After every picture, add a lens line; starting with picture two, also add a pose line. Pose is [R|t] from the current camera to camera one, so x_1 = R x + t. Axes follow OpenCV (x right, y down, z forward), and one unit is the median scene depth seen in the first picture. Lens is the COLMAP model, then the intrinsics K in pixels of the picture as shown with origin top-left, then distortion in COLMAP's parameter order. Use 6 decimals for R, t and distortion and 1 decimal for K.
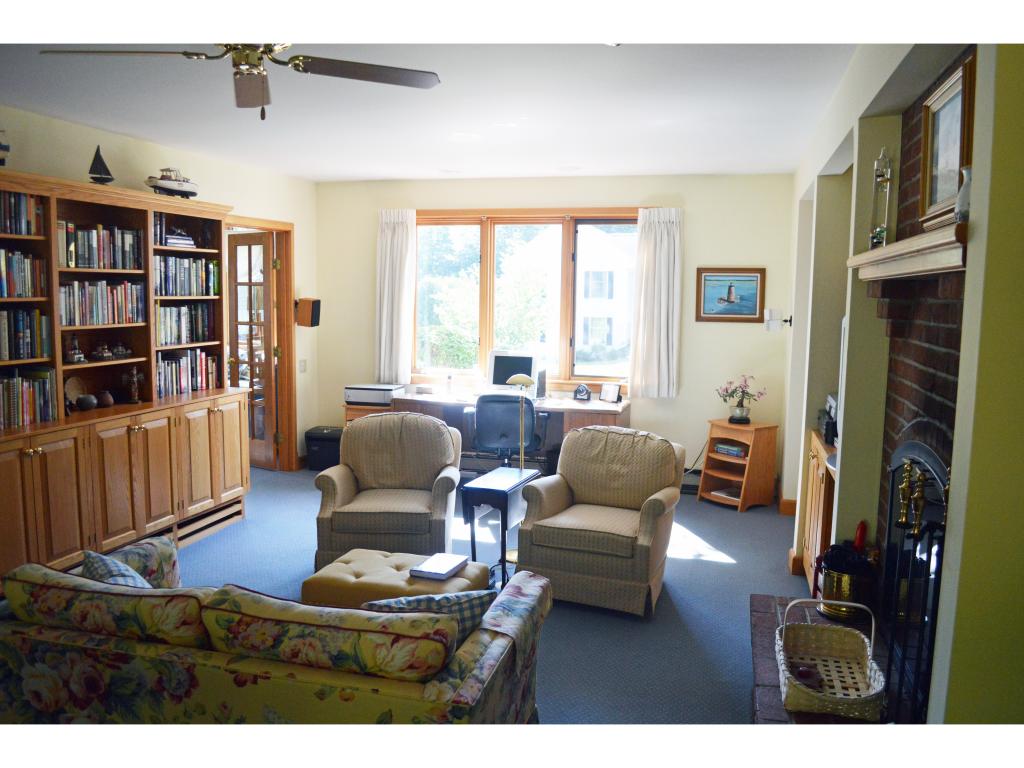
lens RADIAL K [[830.1, 0, 512.5], [0, 830.1, 384.1], [0, 0, 1]] dist [-0.061638, -0.000322]
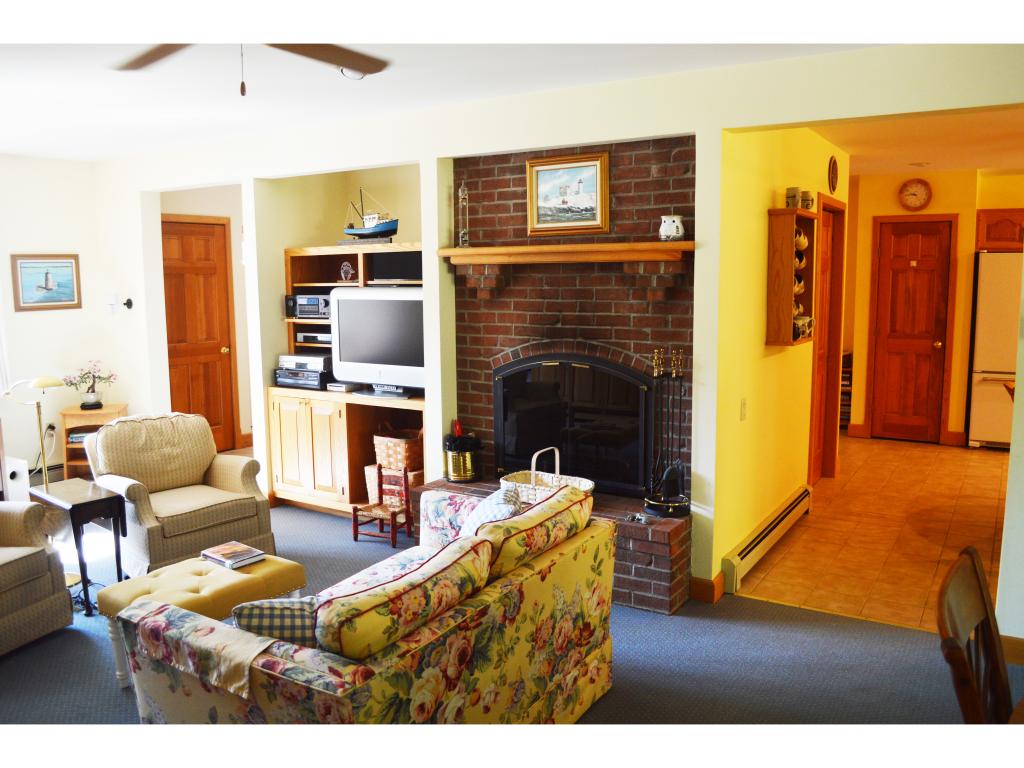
lens RADIAL K [[830.1, 0, 514.5], [0, 830.1, 381.6], [0, 0, 1]] dist [-0.061638, -0.000322]
pose [[0.284677, -0.140860, 0.948218, -0.521180], [0.122830, 0.986352, 0.109648, -0.030952], [-0.950722, 0.085255, 0.298094, 0.210492]]
